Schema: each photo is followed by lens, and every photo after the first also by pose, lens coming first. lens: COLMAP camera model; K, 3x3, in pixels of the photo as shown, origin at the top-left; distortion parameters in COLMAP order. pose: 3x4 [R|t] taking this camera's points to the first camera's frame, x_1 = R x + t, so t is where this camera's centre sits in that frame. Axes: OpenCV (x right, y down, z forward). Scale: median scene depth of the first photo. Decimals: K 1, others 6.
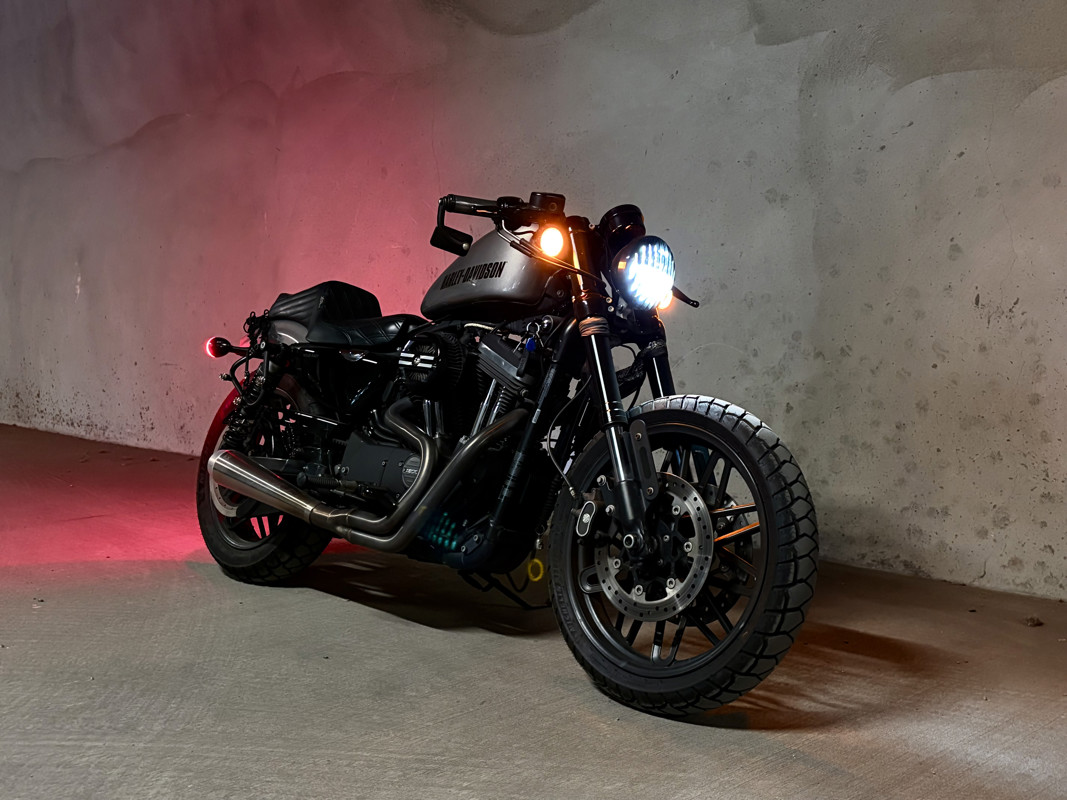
lens RADIAL K [[1144.2, 0, 548.4], [0, 1144.2, 401.0], [0, 0, 1]] dist [0.004087, -0.179371]
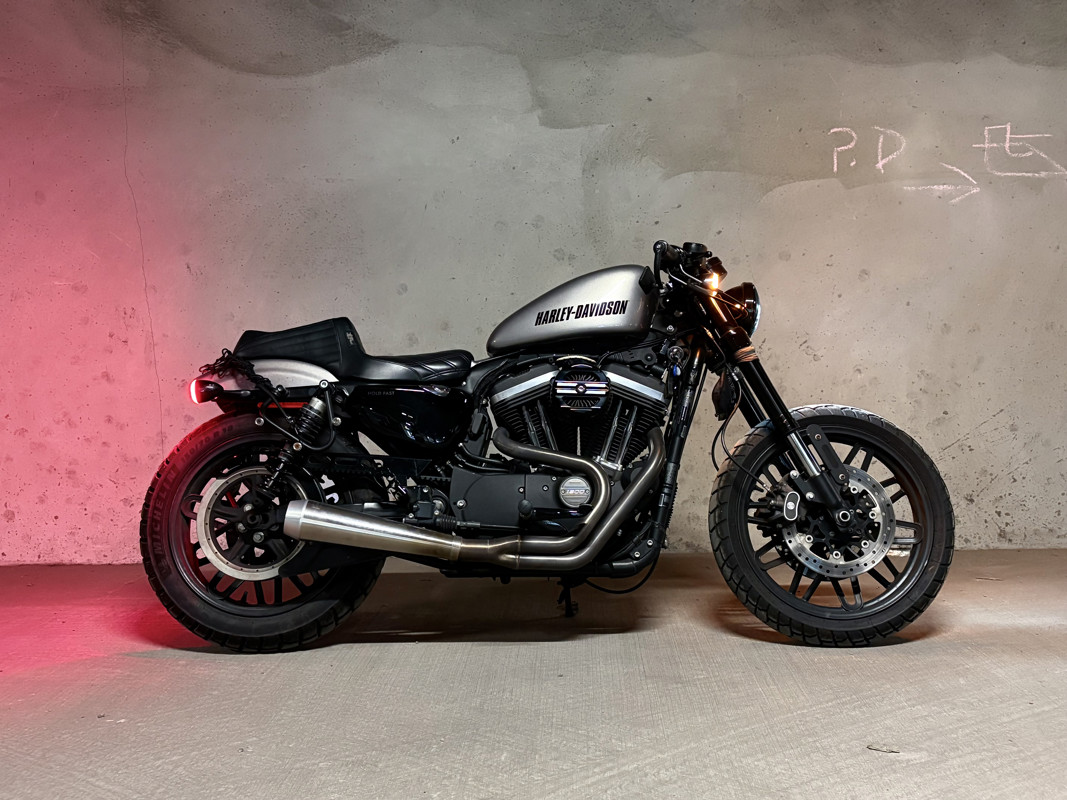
lens RADIAL K [[1098.3, 0, 546.8], [0, 1098.3, 400.5], [0, 0, 1]] dist [0.075696, -0.333716]
pose [[0.706592, -0.031663, 0.706913, -0.658939], [0.067730, 0.997438, -0.023023, -0.001766], [-0.704373, 0.064147, 0.706926, 0.215694]]
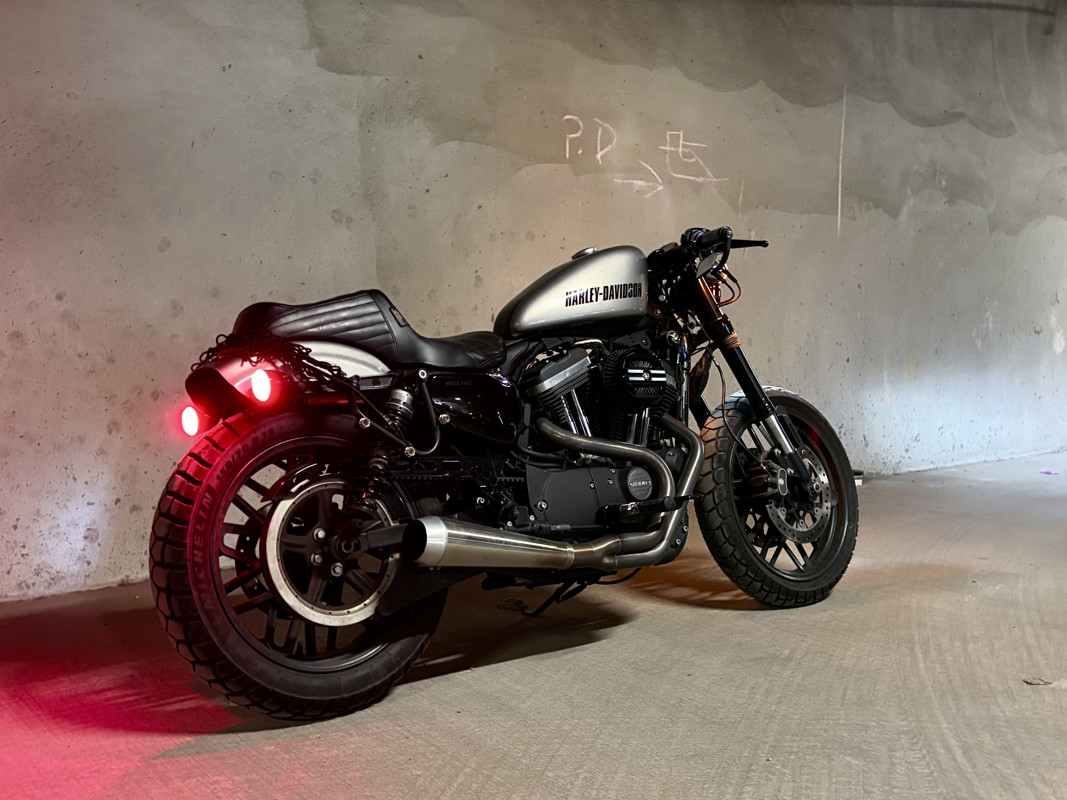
lens RADIAL K [[1098.3, 0, 546.8], [0, 1098.3, 400.5], [0, 0, 1]] dist [0.075696, -0.333716]
pose [[0.110405, -0.066113, 0.991685, -0.840994], [0.069991, 0.995825, 0.058597, -0.058279], [-0.991419, 0.062940, 0.114571, 0.732383]]
